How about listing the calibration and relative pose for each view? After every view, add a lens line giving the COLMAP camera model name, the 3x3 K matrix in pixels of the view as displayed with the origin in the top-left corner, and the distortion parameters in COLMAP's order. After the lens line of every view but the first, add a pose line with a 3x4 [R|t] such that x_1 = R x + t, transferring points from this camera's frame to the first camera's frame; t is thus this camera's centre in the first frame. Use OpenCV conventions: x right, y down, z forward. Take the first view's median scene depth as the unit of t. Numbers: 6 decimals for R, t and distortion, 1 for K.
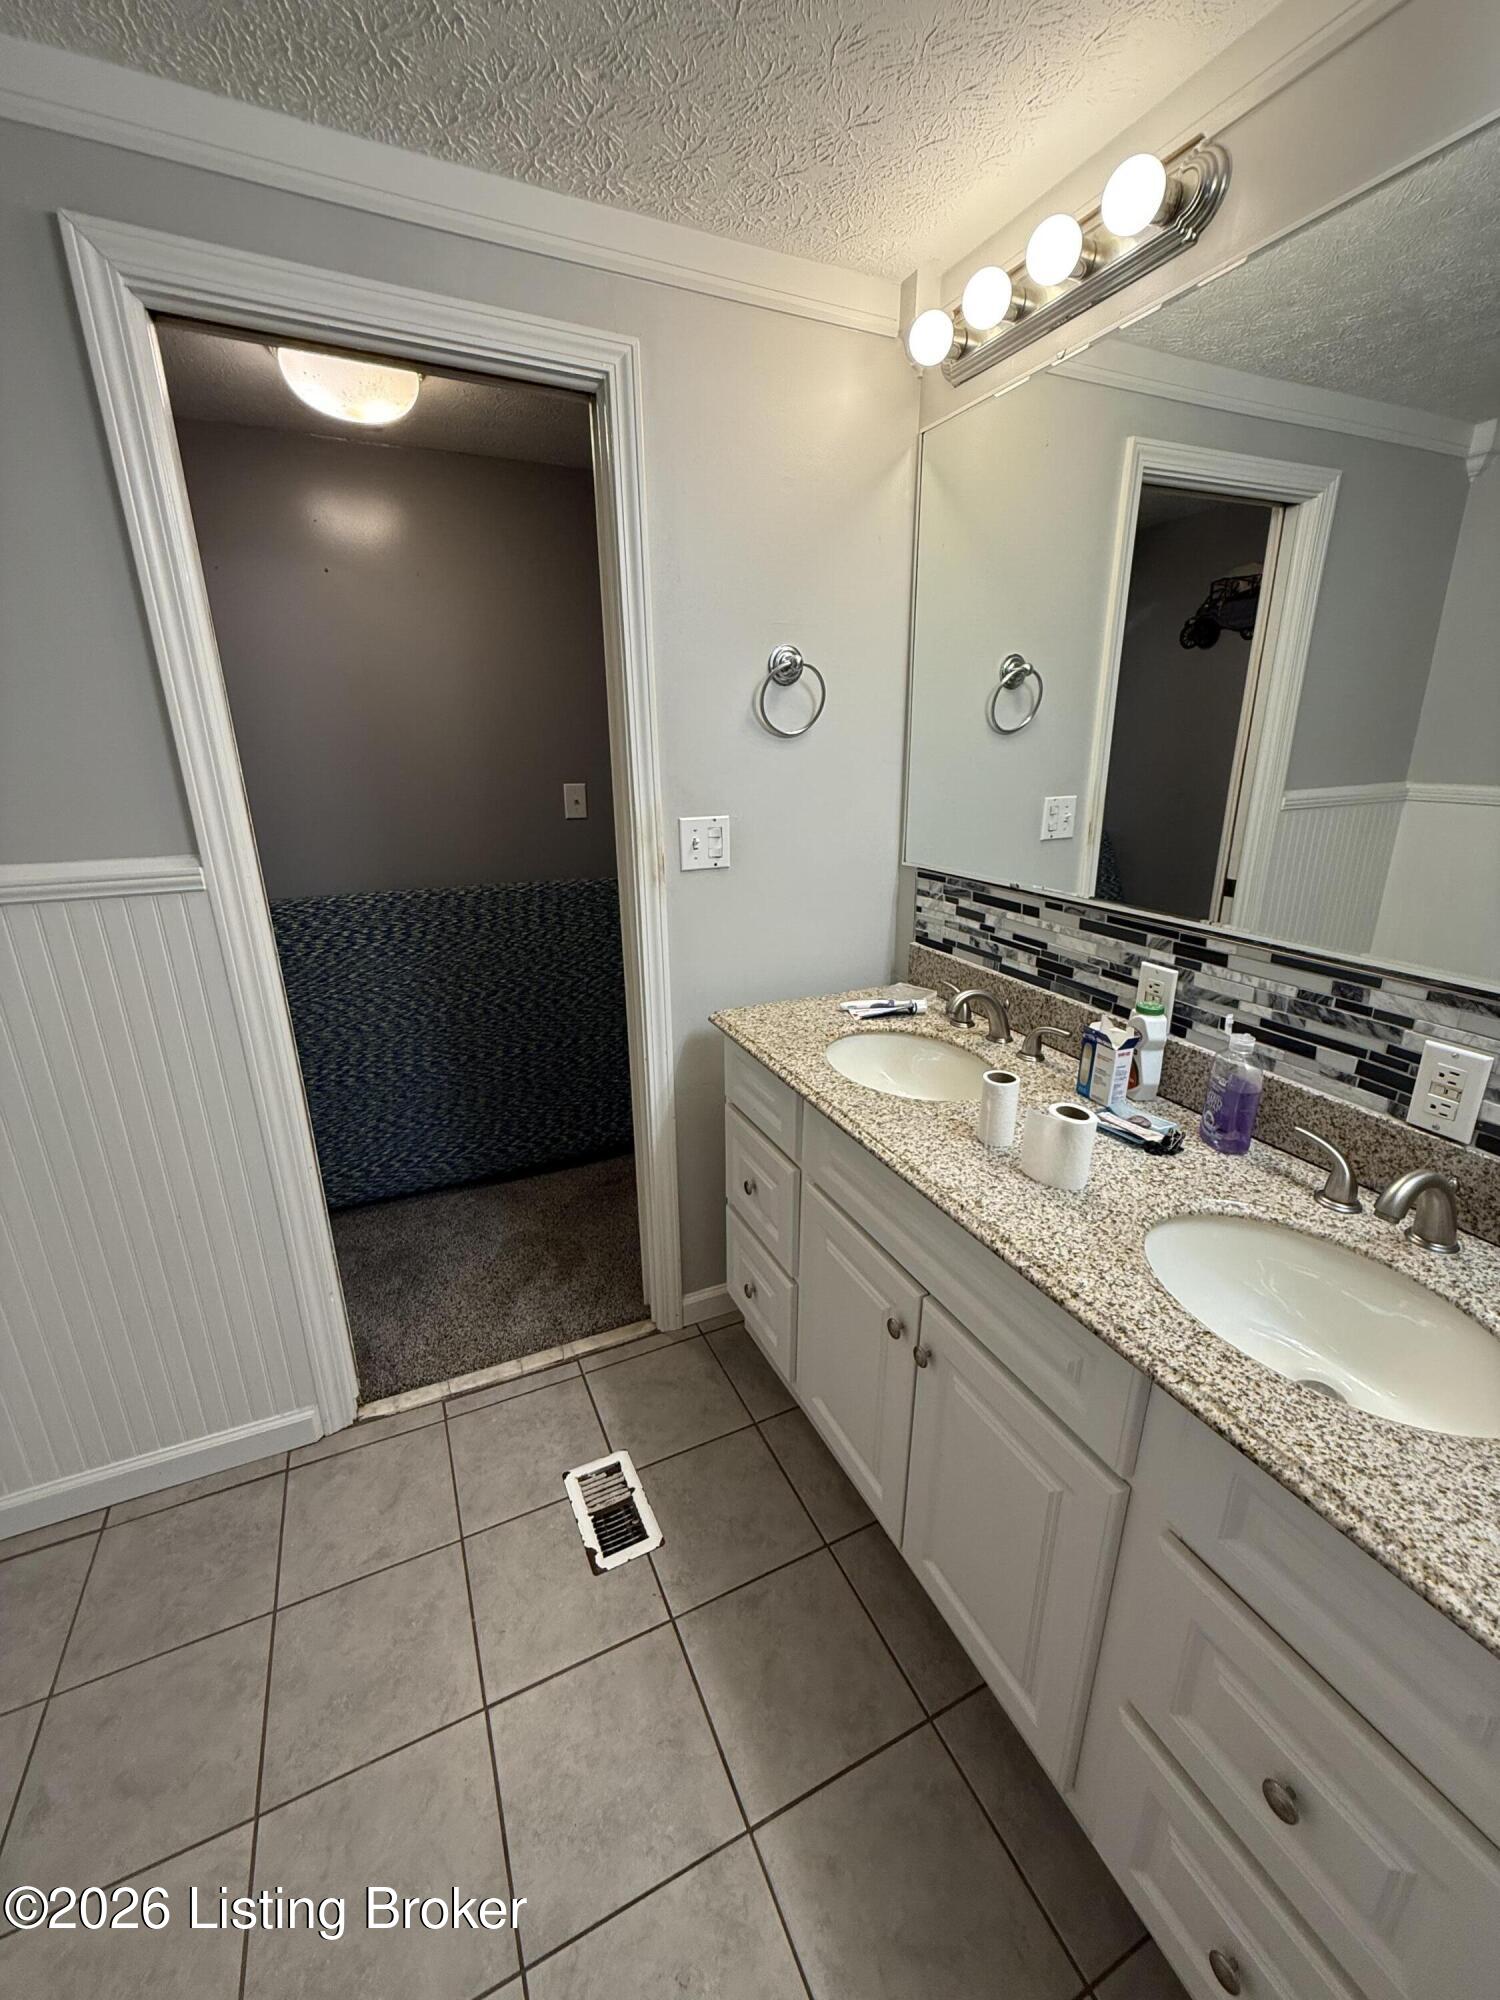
lens RADIAL K [[802.9, 0, 750.0], [0, 802.9, 1000.0], [0, 0, 1]] dist [0.000082, -0.000061]
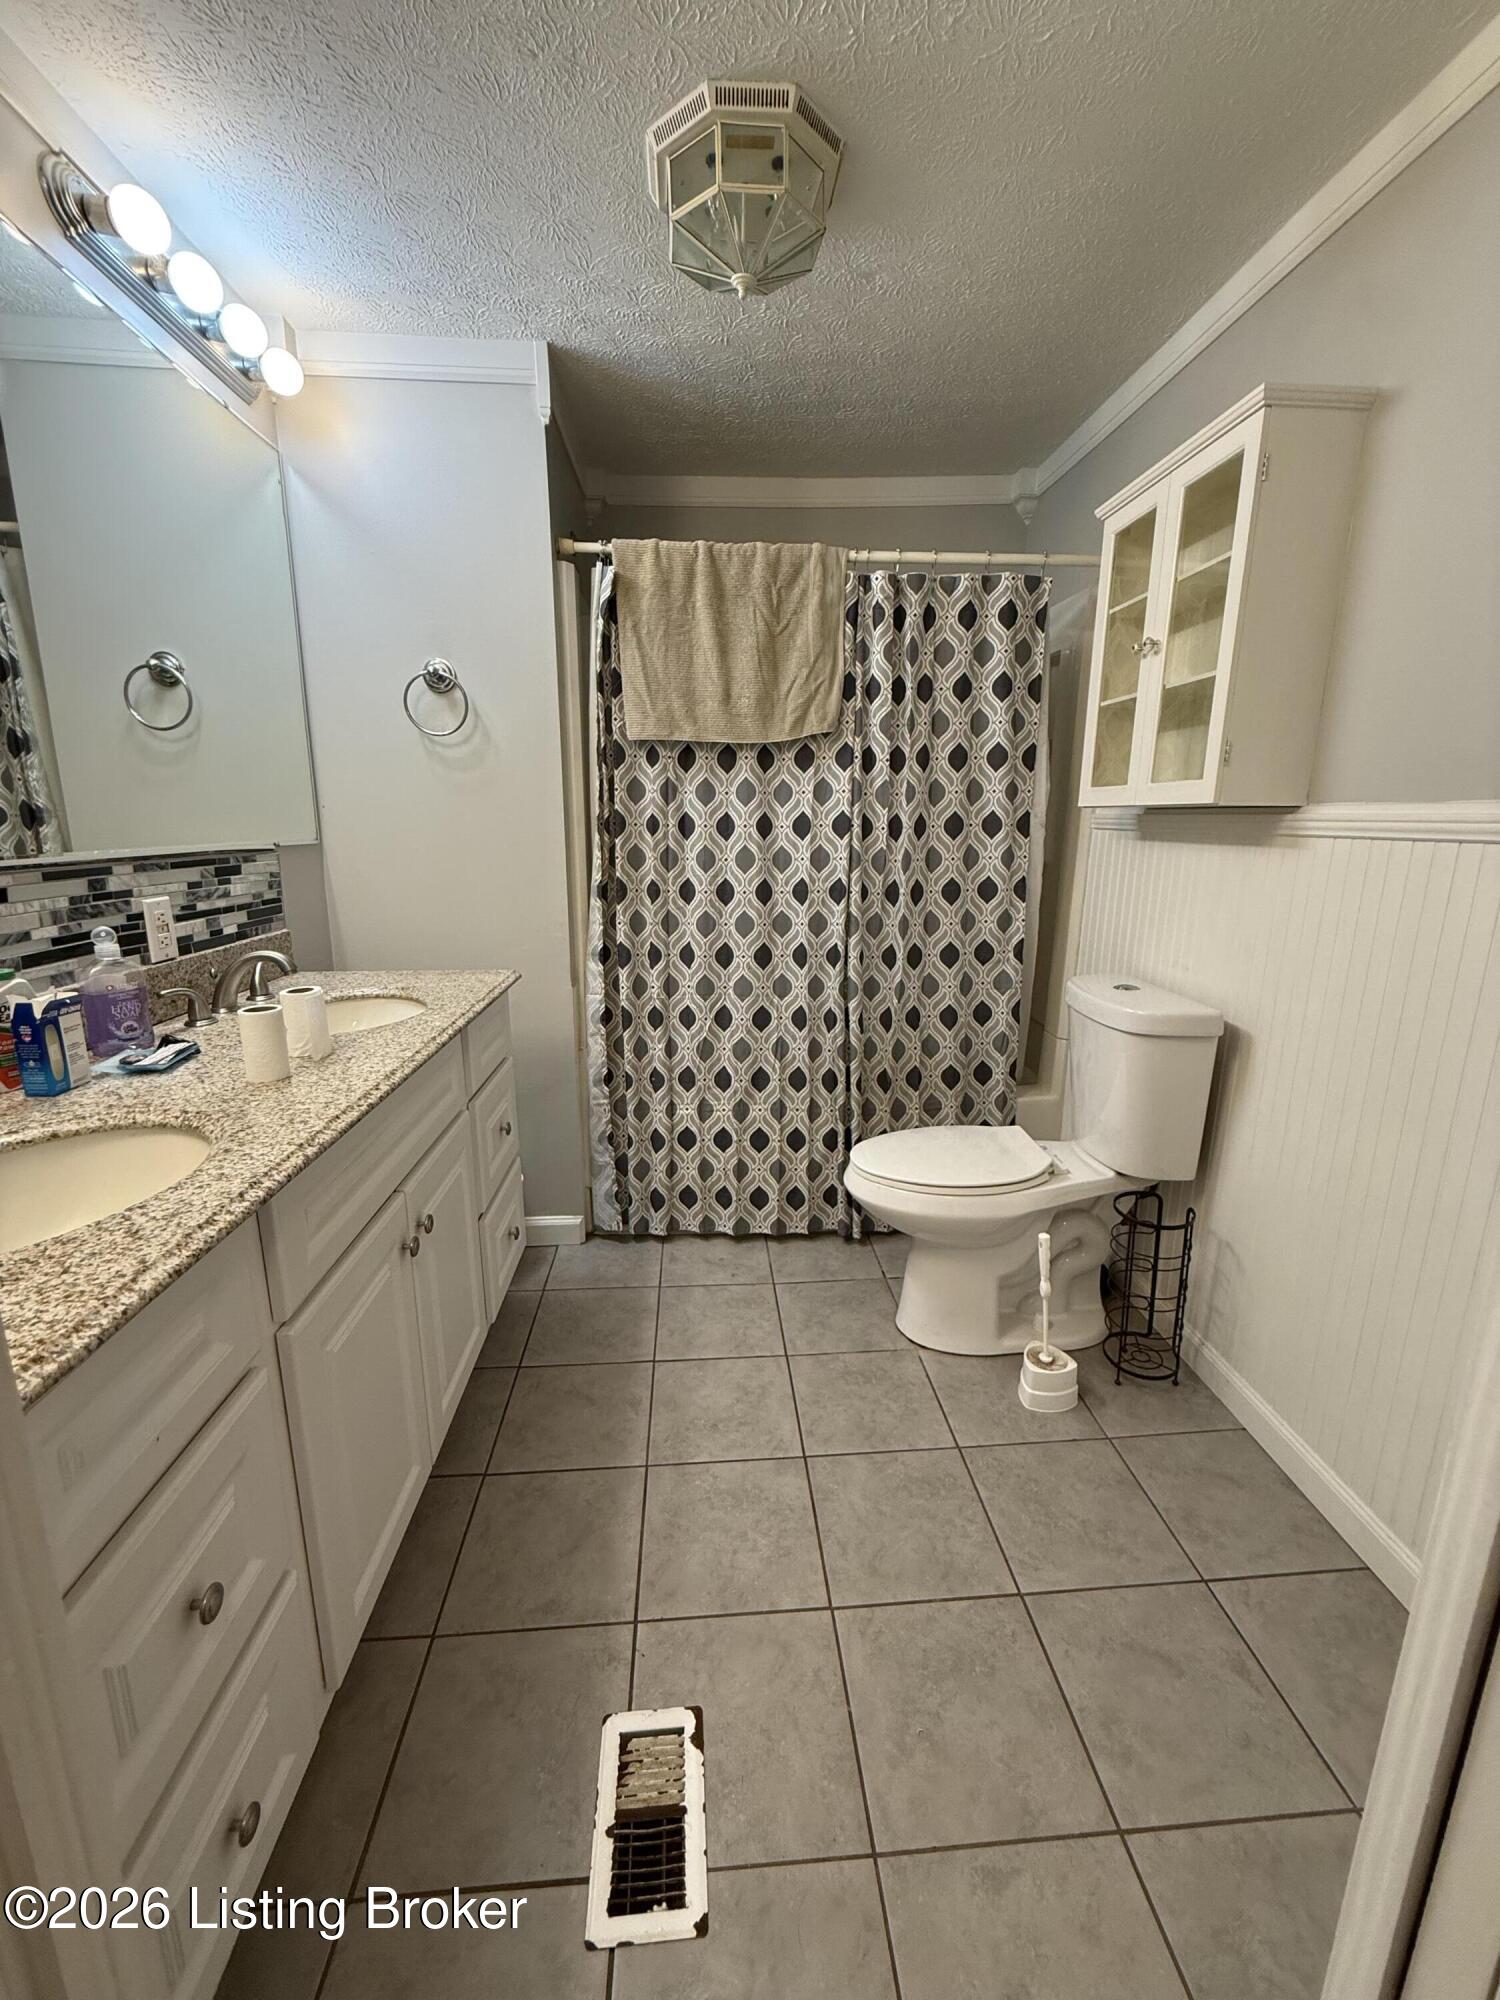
lens RADIAL K [[802.9, 0, 750.0], [0, 802.9, 1000.0], [0, 0, 1]] dist [0.000082, -0.000061]
pose [[-0.930150, -0.083227, 0.357624, -0.576399], [0.110543, 0.865313, 0.488891, -0.319592], [-0.350146, 0.494275, -0.795670, 1.585149]]
